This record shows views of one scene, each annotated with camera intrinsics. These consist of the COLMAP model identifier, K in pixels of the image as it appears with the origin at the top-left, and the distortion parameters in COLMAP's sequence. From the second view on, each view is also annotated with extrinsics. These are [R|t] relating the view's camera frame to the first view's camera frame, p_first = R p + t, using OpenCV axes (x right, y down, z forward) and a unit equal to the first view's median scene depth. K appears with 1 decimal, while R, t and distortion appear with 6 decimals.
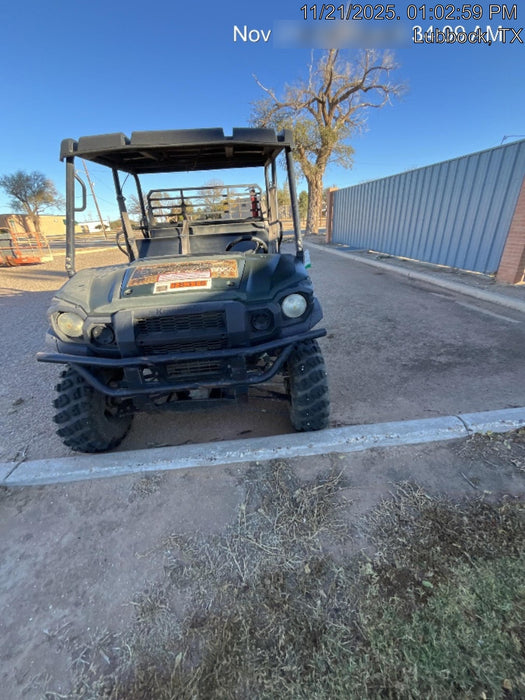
lens RADIAL K [[286.1, 0, 265.5], [0, 286.1, 348.5], [0, 0, 1]] dist [-0.005645, 0.000156]
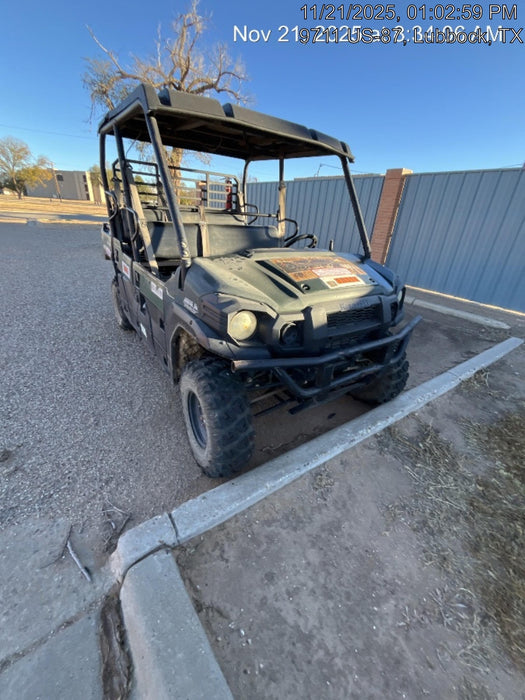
lens RADIAL K [[285.2, 0, 267.3], [0, 285.2, 347.0], [0, 0, 1]] dist [-0.002511, -0.000669]
pose [[0.864893, -0.100460, 0.491800, -0.919510], [0.092377, 0.994889, 0.040770, -0.041853], [-0.493382, 0.010169, 0.869753, 0.198961]]
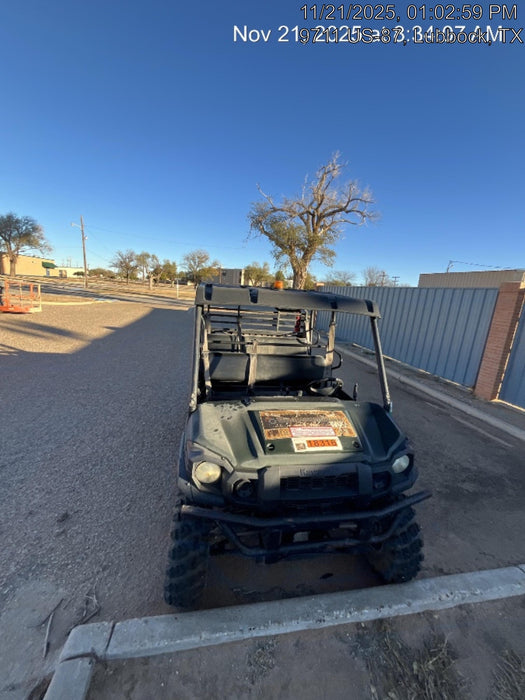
lens RADIAL K [[285.2, 0, 267.3], [0, 285.2, 347.0], [0, 0, 1]] dist [-0.002511, -0.000669]
pose [[0.986034, 0.119820, 0.115673, -0.565786], [-0.090631, 0.968745, -0.230909, -0.269659], [-0.139725, 0.217201, 0.966075, -0.120375]]
